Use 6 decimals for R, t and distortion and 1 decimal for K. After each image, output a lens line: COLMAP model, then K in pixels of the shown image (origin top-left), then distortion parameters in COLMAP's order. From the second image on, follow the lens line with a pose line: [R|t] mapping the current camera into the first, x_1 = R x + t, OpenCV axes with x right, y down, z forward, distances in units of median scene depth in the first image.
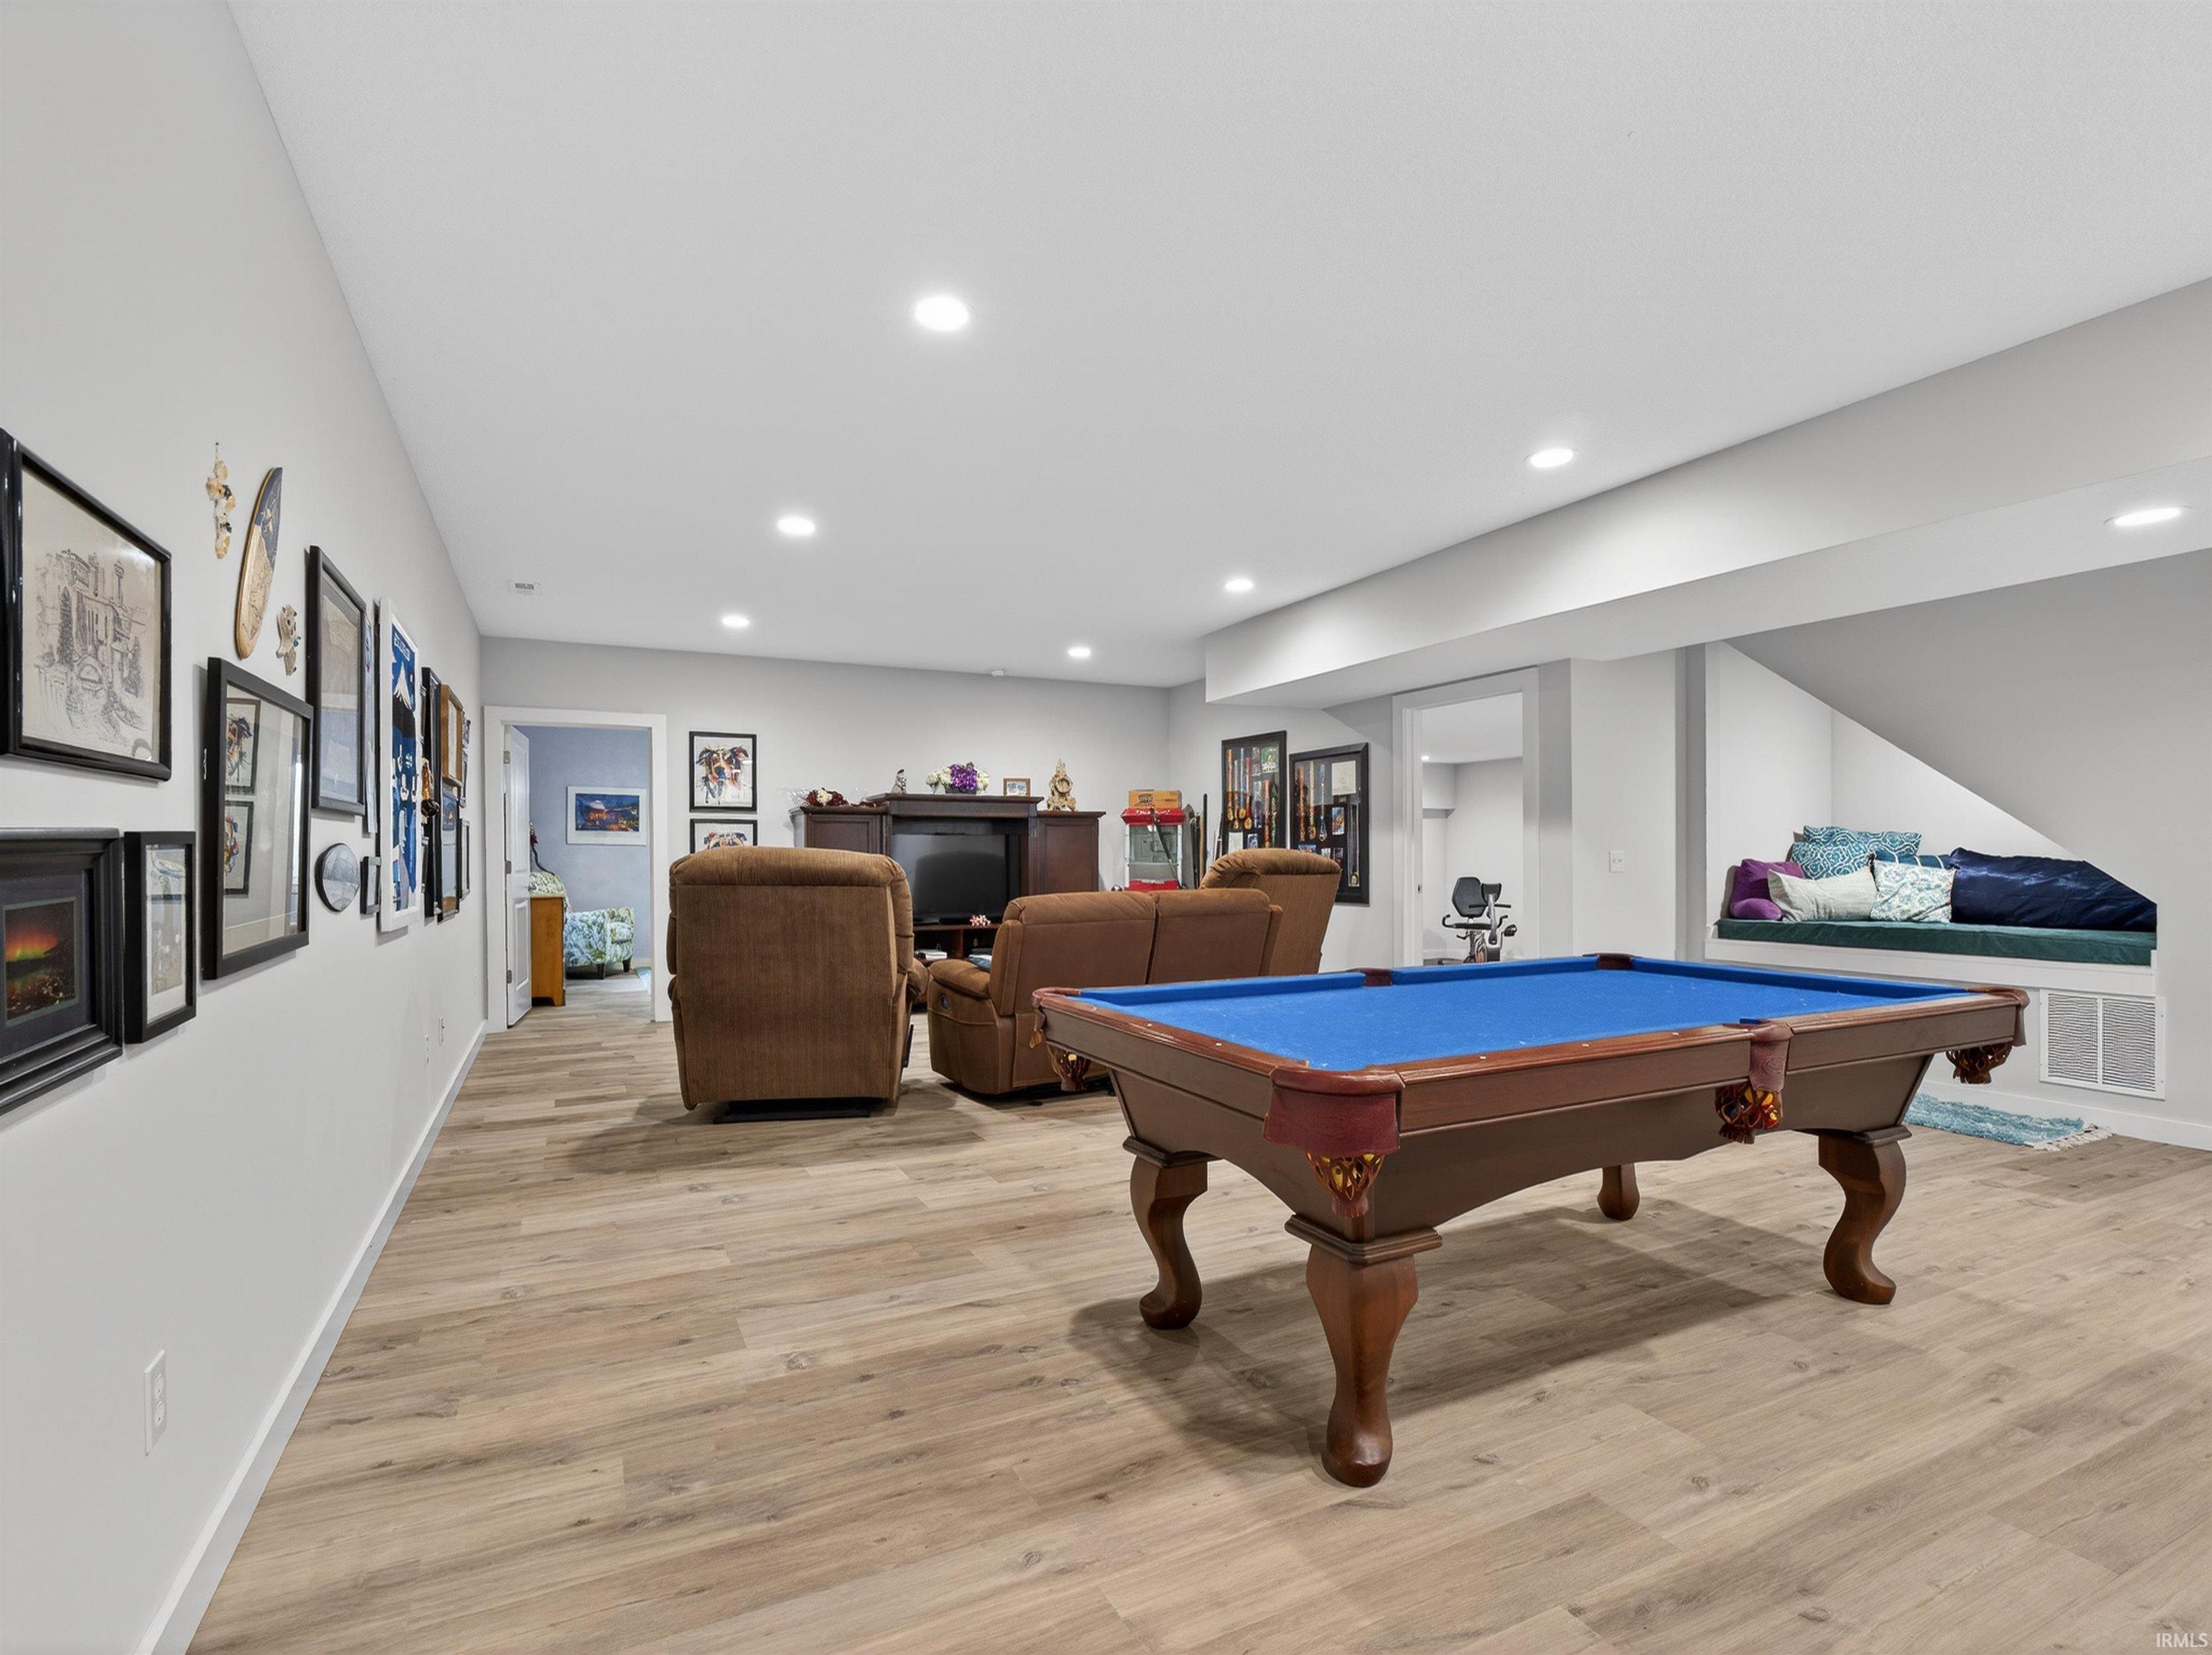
lens RADIAL K [[1070.9, 0, 1114.2], [0, 1070.9, 842.2], [0, 0, 1]] dist [0.020096, 0.000238]
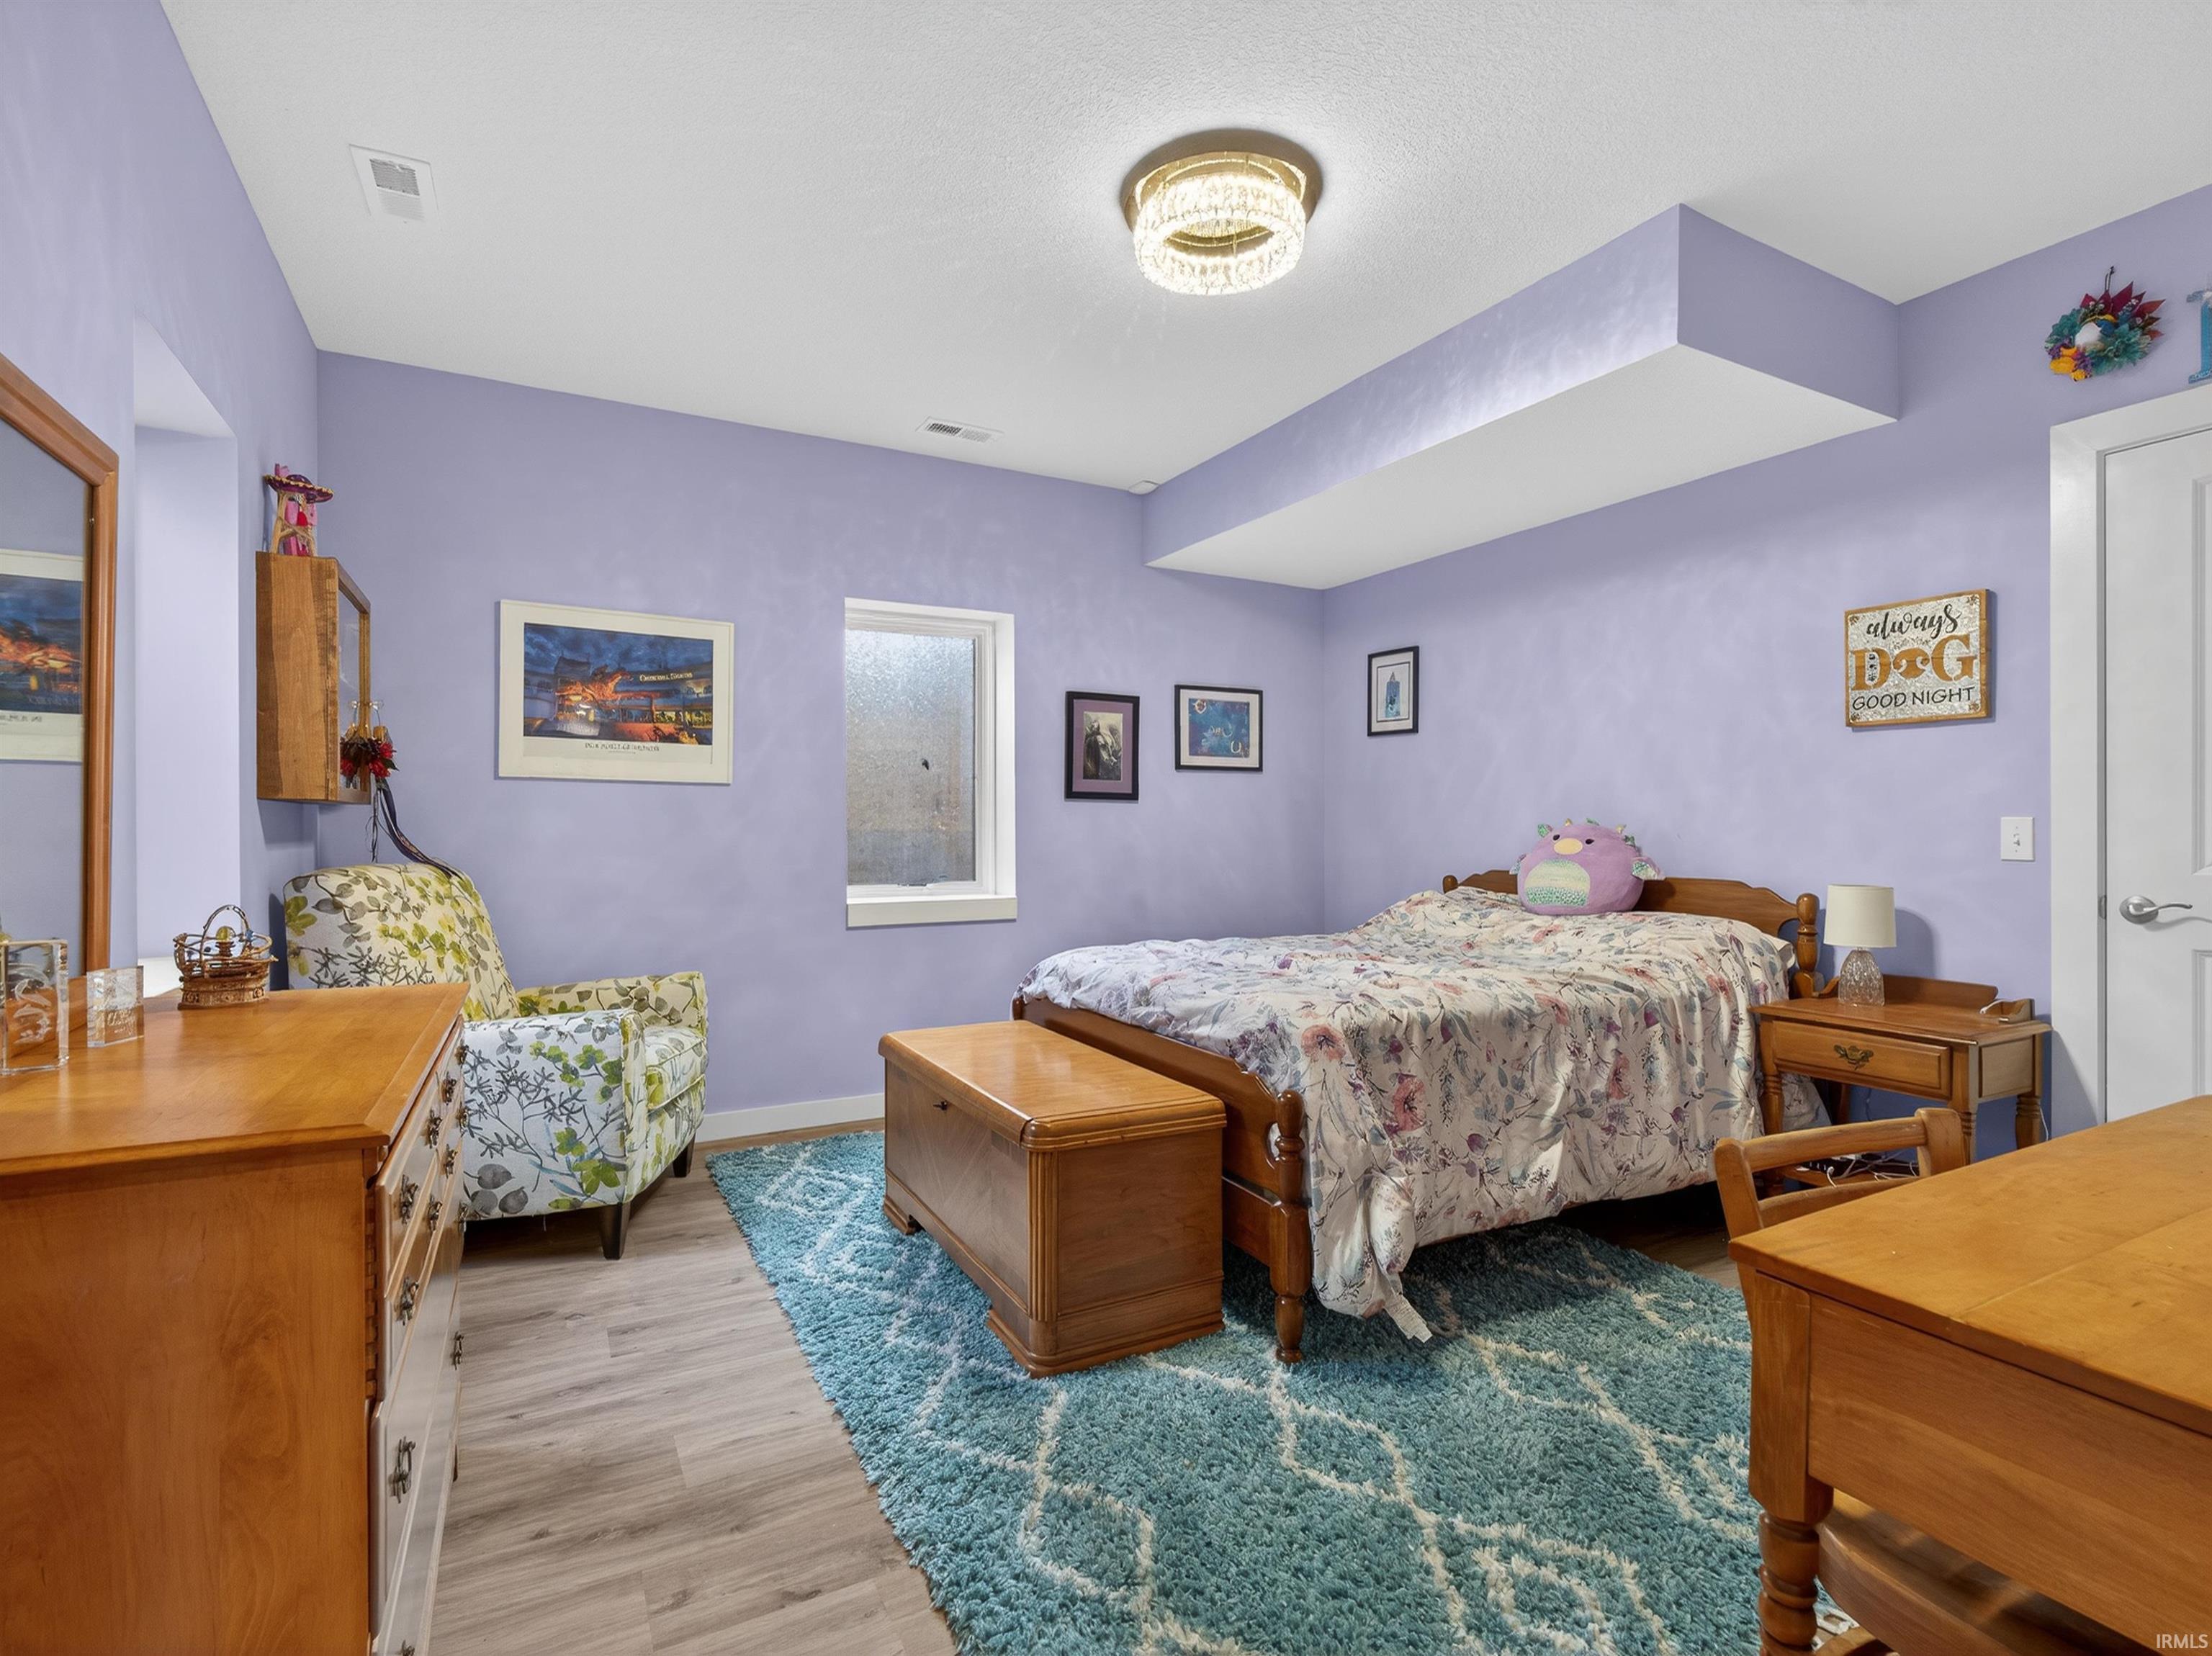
lens RADIAL K [[1071.0, 0, 1102.4], [0, 1071.0, 833.0], [0, 0, 1]] dist [0.020096, 0.000238]
pose [[0.999808, 0.005386, 0.018848, -0.337531], [-0.005346, 0.999983, -0.002145, 0.018921], [-0.018859, 0.002043, 0.999820, 0.683470]]
